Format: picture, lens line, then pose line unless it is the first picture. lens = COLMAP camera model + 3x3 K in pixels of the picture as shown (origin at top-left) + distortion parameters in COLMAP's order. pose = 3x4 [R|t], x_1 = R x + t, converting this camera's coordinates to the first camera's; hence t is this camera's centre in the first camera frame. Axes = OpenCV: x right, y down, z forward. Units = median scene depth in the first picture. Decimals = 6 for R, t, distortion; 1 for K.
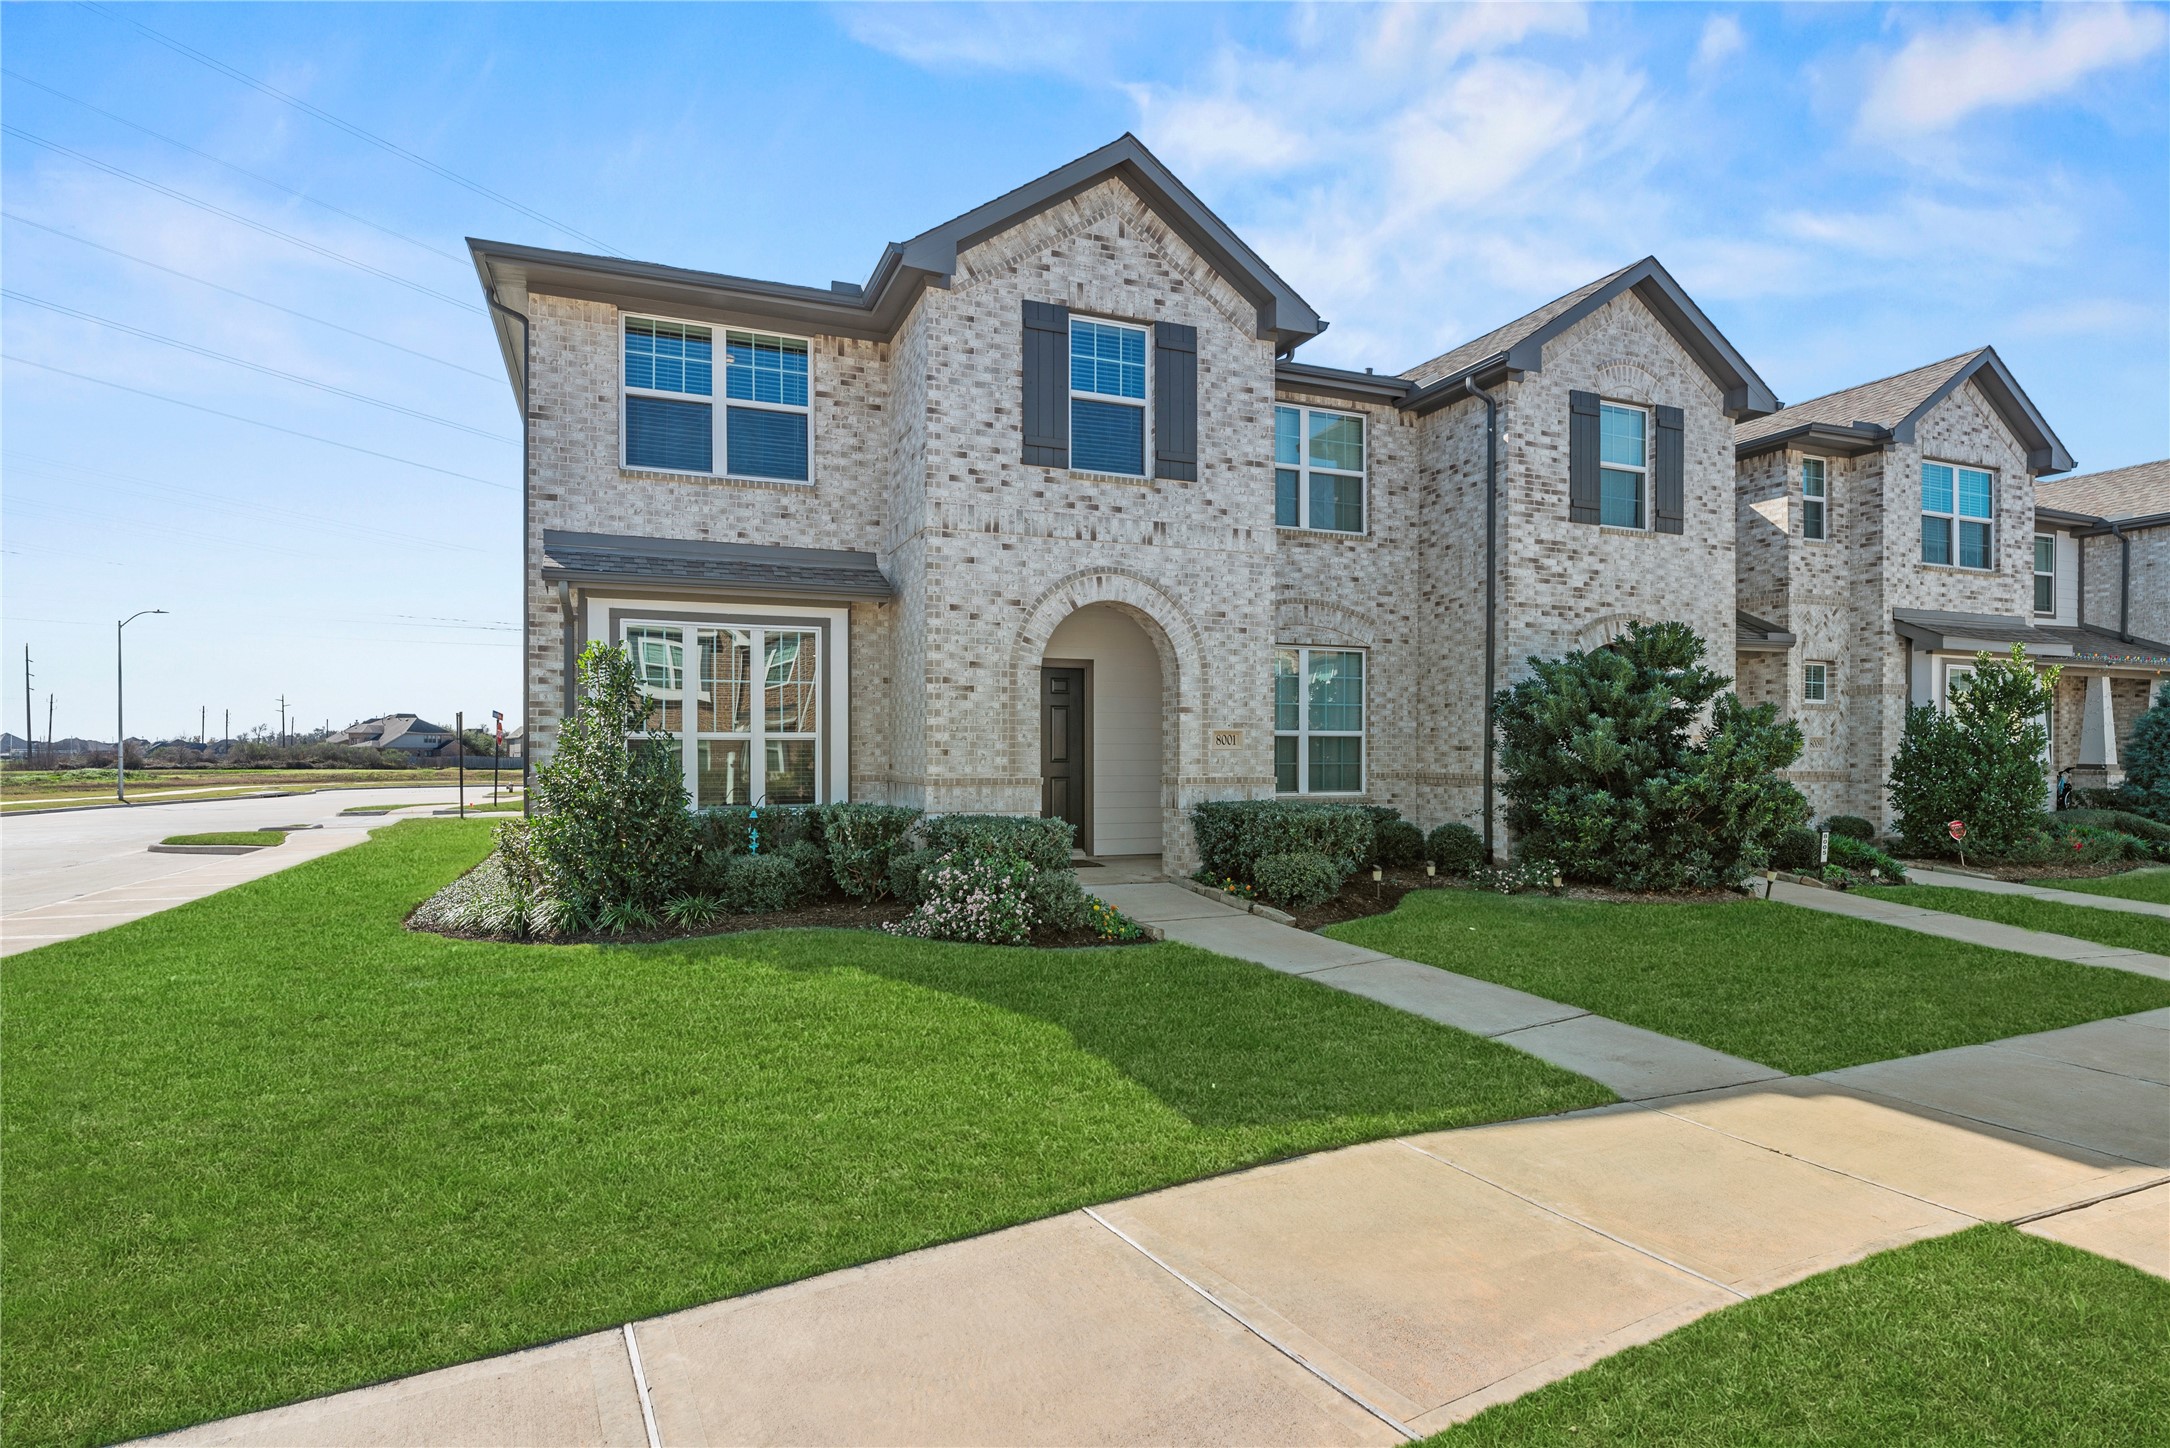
lens RADIAL K [[1080.3, 0, 1084.4], [0, 1080.3, 738.4], [0, 0, 1]] dist [-0.001775, 0.001542]
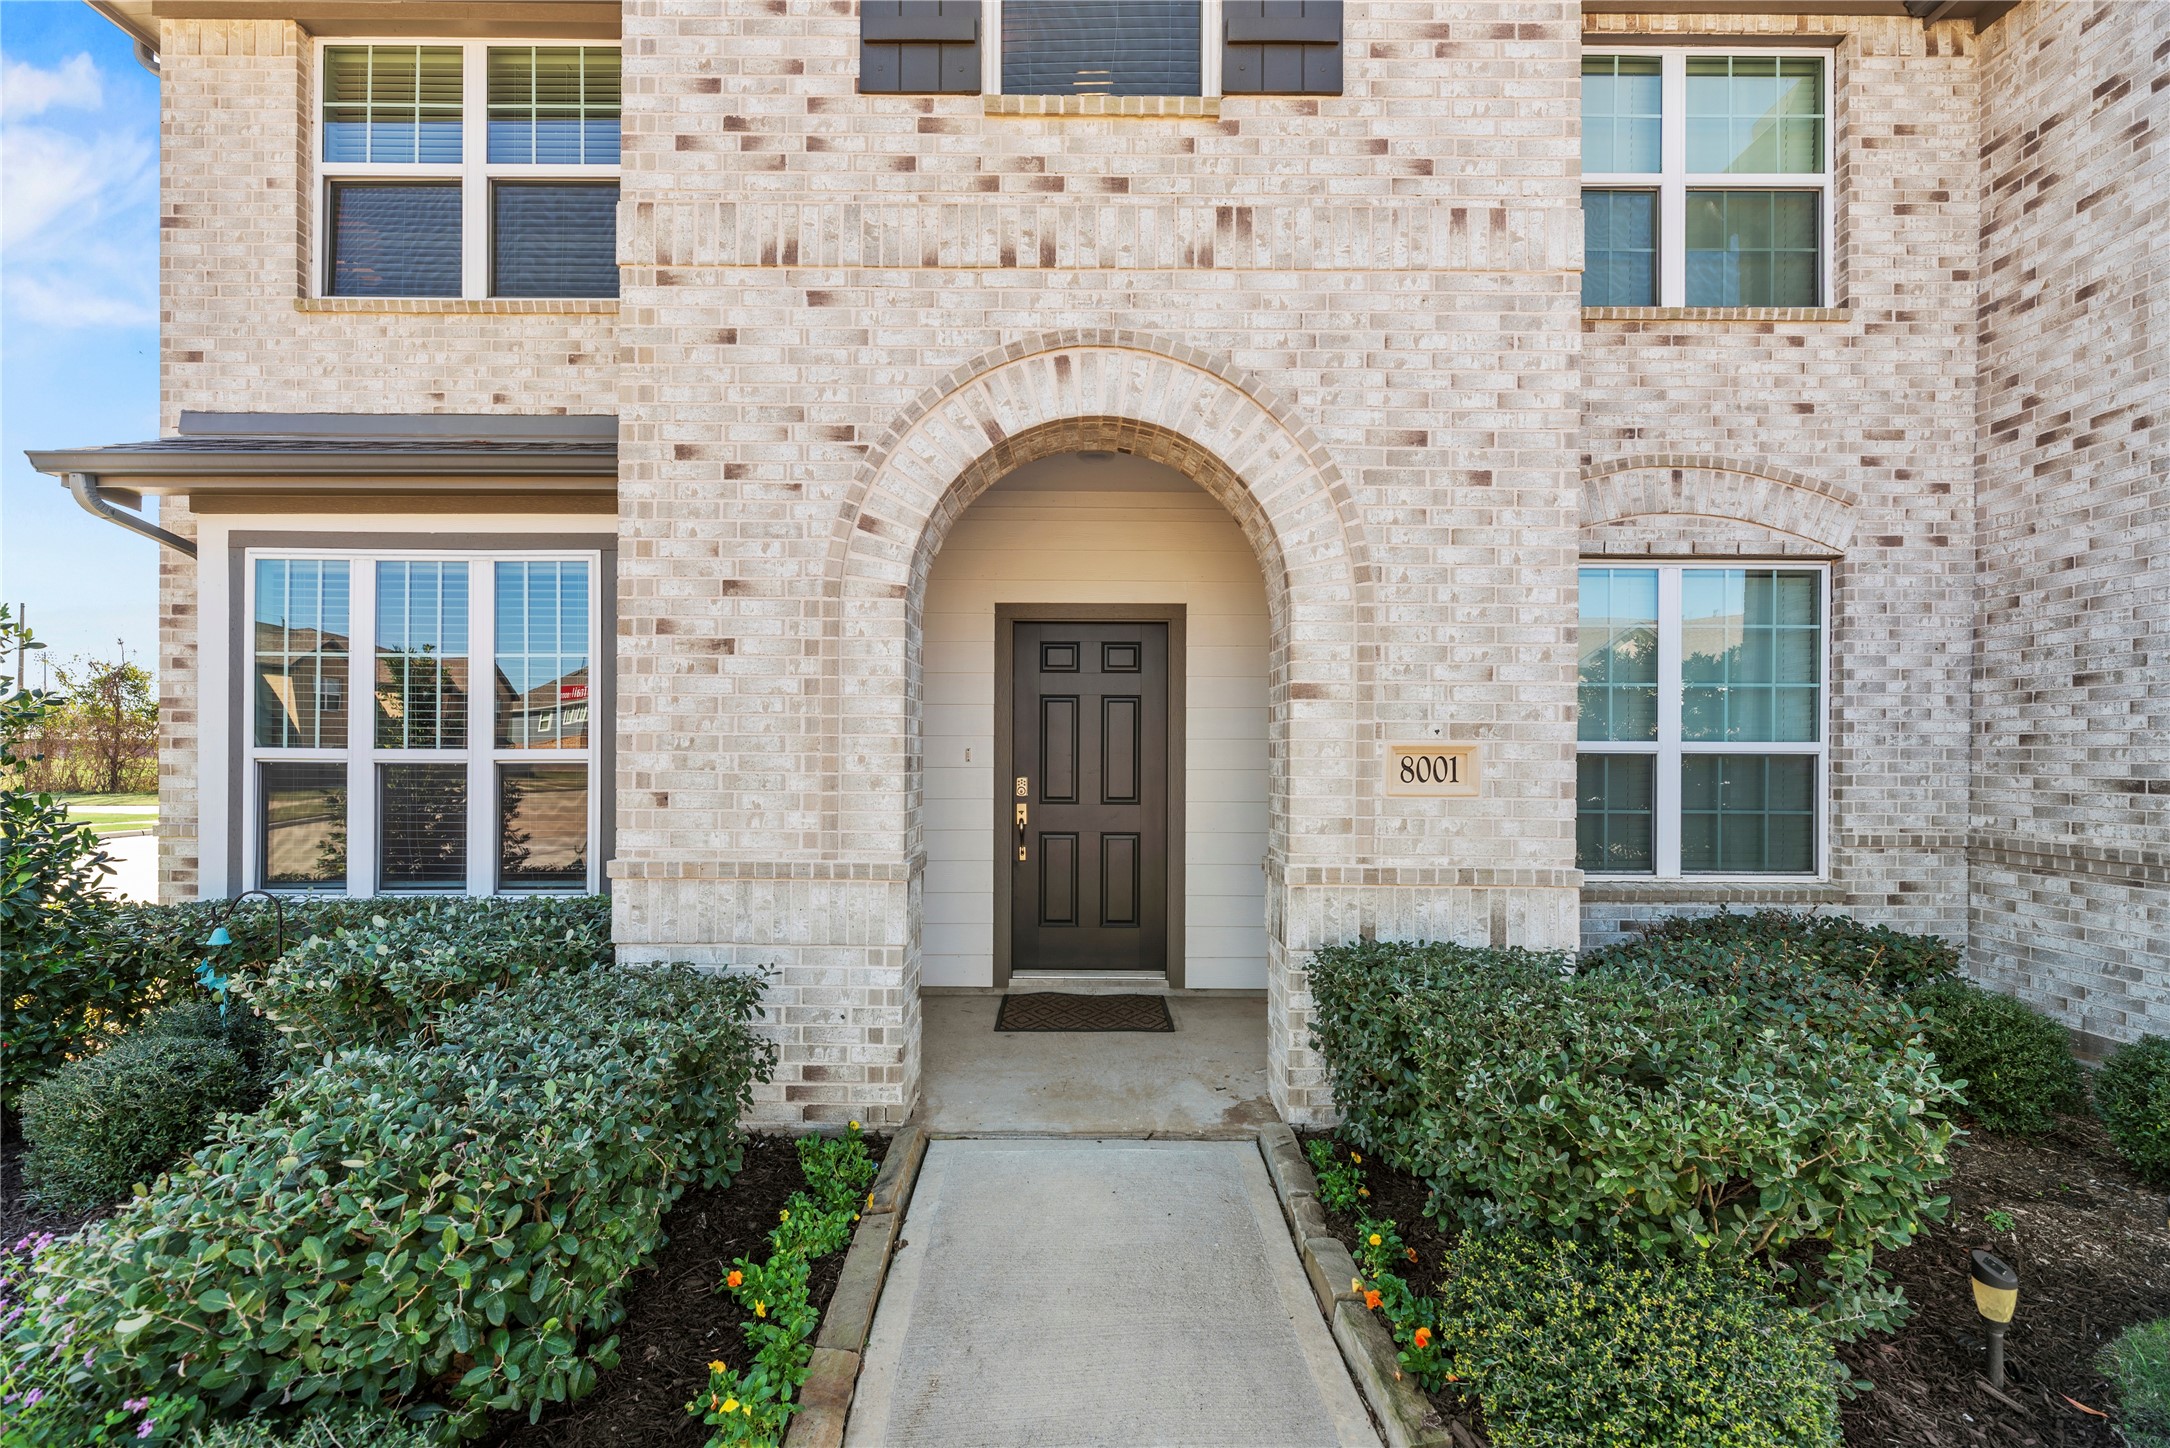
lens RADIAL K [[878.1, 0, 1087.1], [0, 878.1, 750.6], [0, 0, 1]] dist [-0.002251, 0.000917]
pose [[0.926489, 0.002365, -0.376313, 0.136797], [0.000274, 0.999976, 0.006959, -0.007402], [0.376321, -0.006550, 0.926466, 0.673131]]
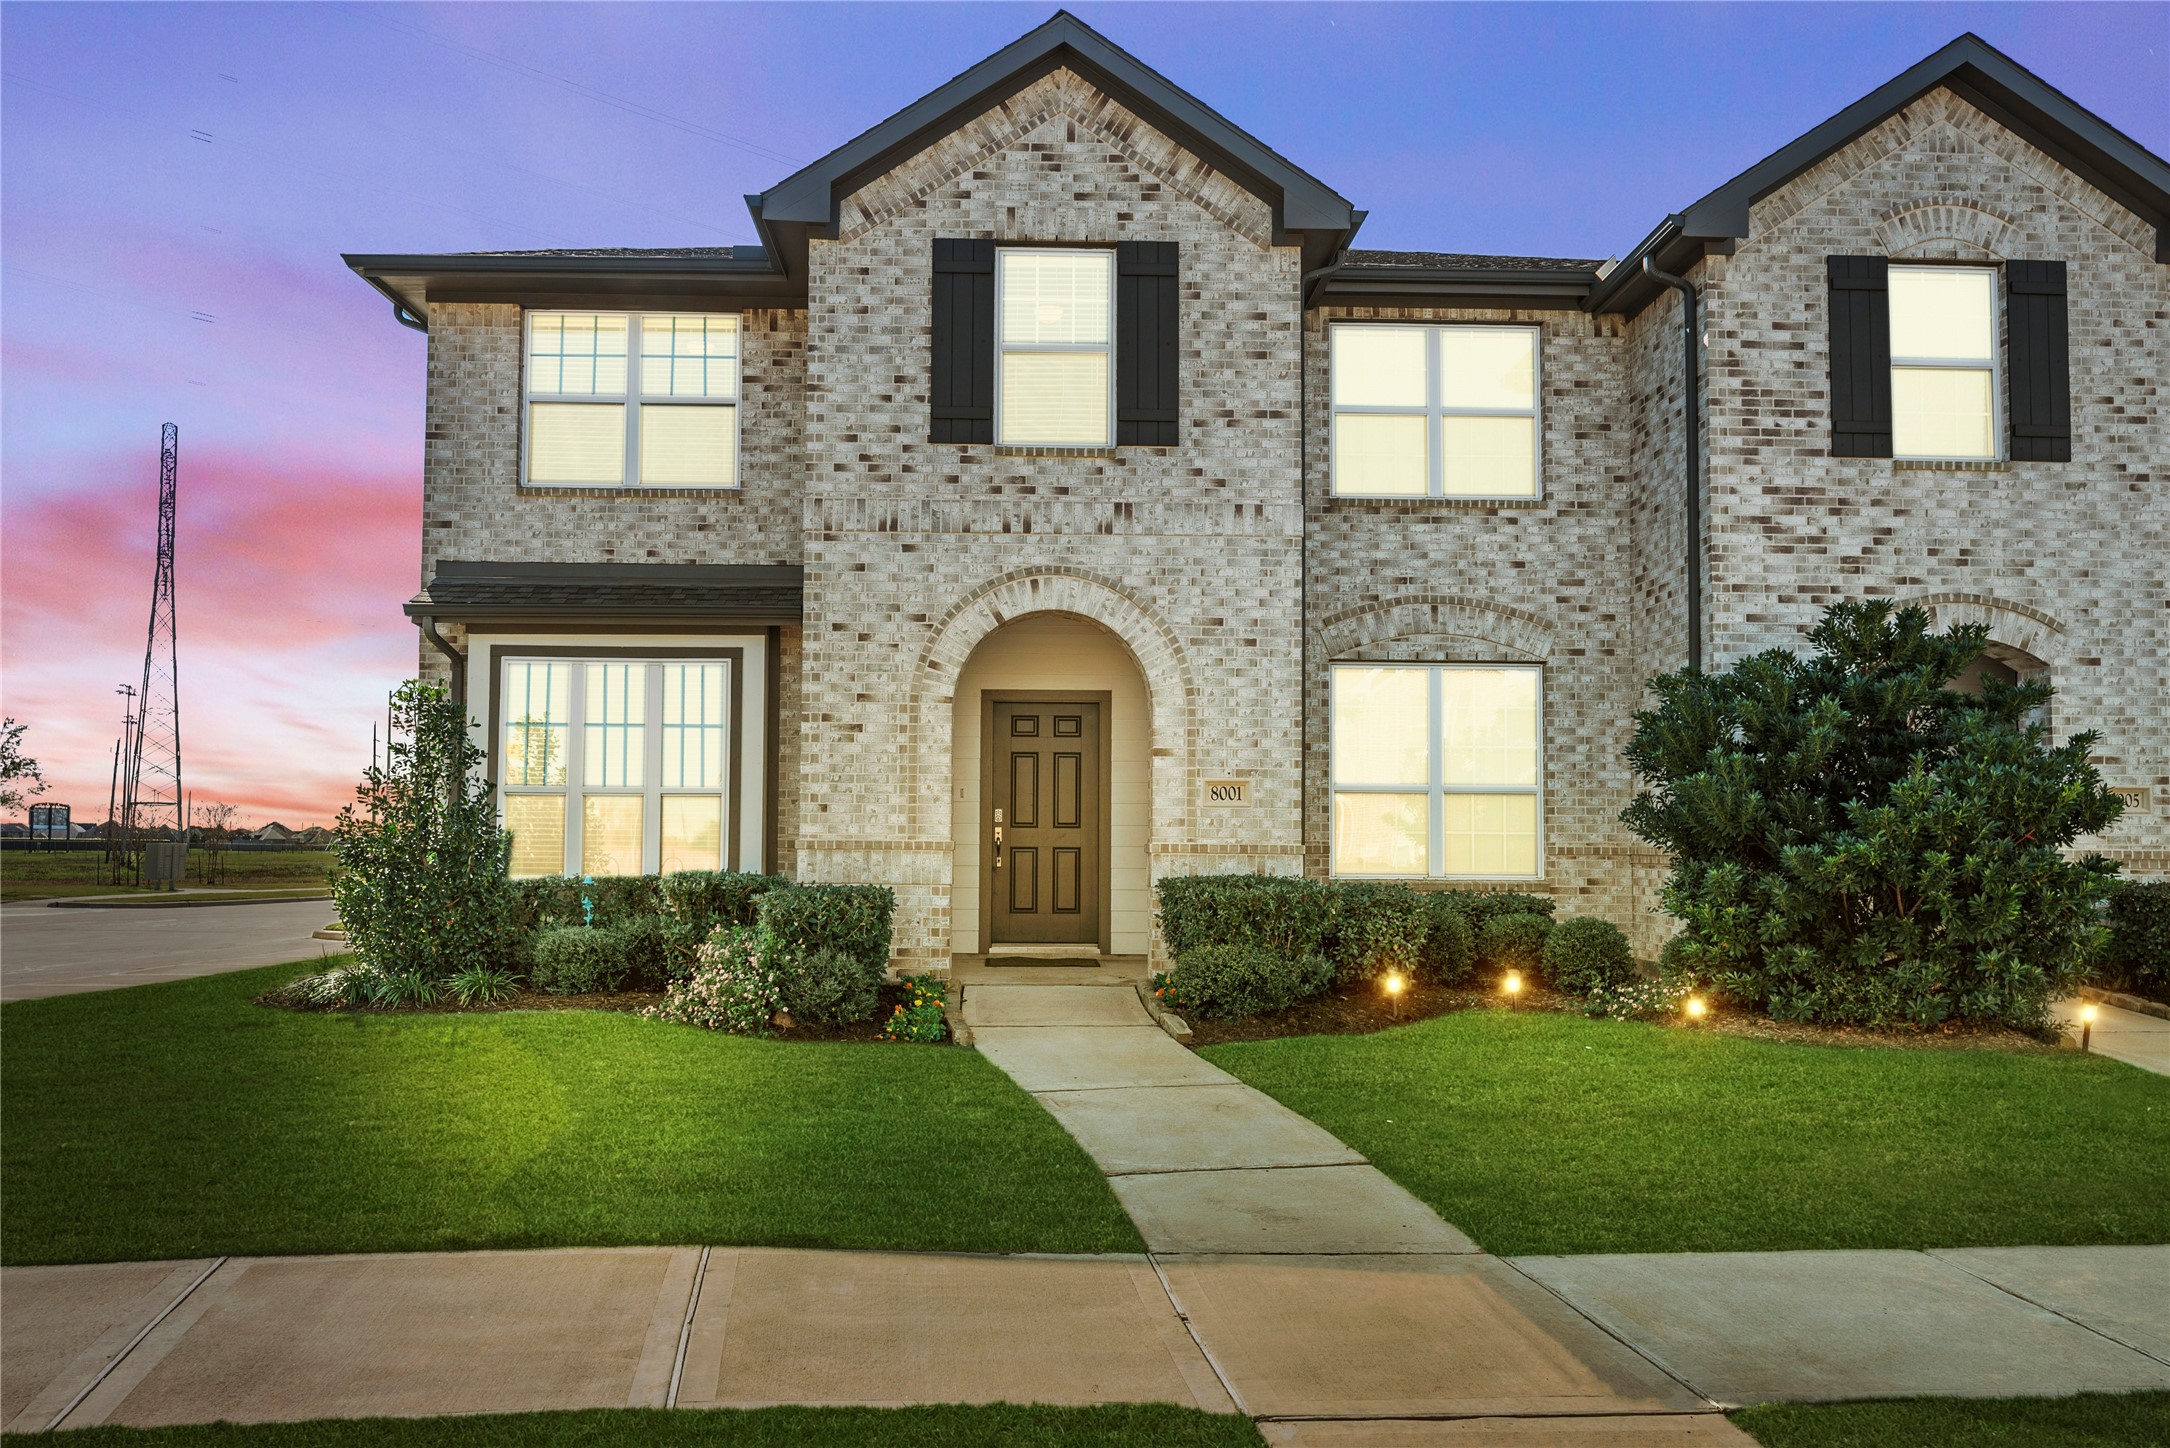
lens RADIAL K [[1523.5, 0, 1087.4], [0, 1523.5, 741.4], [0, 0, 1]] dist [-0.000603, -0.001117]
pose [[0.941015, -0.018689, -0.337849, 0.392810], [-0.000601, 0.998380, -0.056901, 0.025083], [0.338365, 0.053748, 0.939479, 0.004829]]
